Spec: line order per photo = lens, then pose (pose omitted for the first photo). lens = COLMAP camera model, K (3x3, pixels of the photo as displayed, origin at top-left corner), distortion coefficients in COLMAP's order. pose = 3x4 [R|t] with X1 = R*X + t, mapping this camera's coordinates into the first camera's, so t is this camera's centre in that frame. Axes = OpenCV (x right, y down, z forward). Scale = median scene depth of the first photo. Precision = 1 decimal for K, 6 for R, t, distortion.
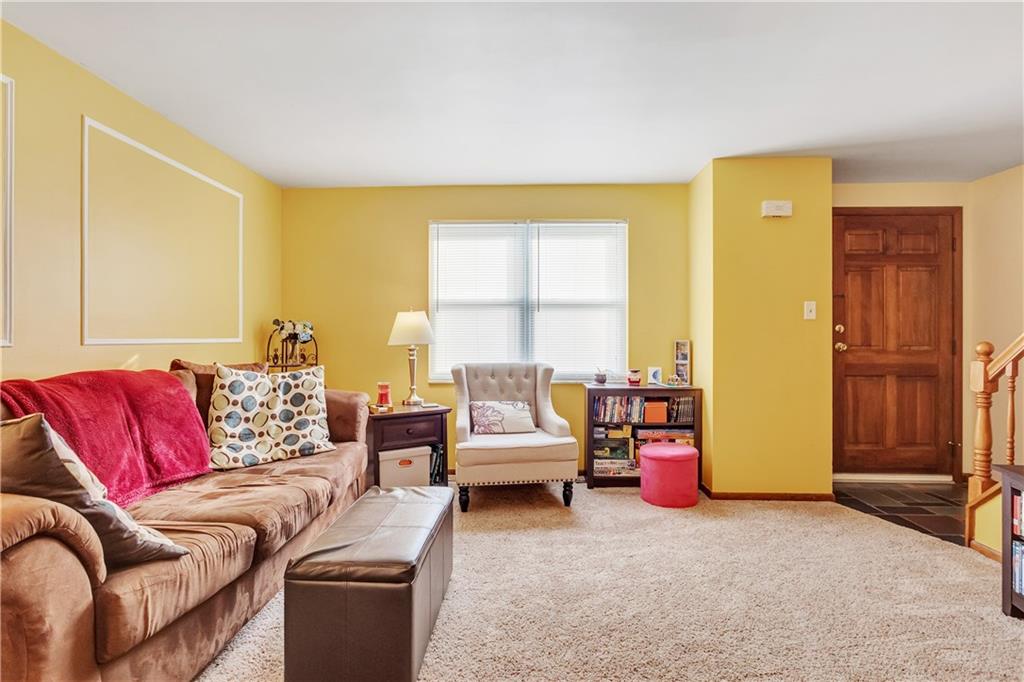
lens RADIAL K [[508.8, 0, 505.4], [0, 508.8, 333.8], [0, 0, 1]] dist [-0.021763, 0.010152]
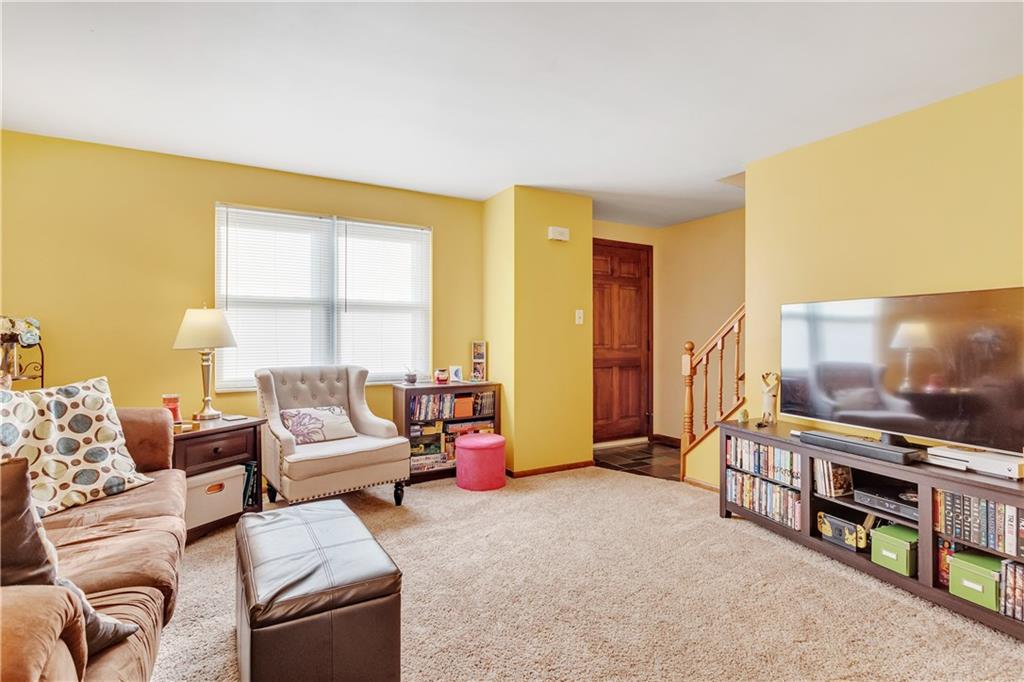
lens RADIAL K [[508.8, 0, 505.4], [0, 508.8, 333.8], [0, 0, 1]] dist [-0.021763, 0.010152]
pose [[0.839279, 0.003430, 0.543690, -0.225372], [-0.002409, 0.999994, -0.002589, -0.001067], [-0.543695, 0.000864, 0.839282, 0.029767]]
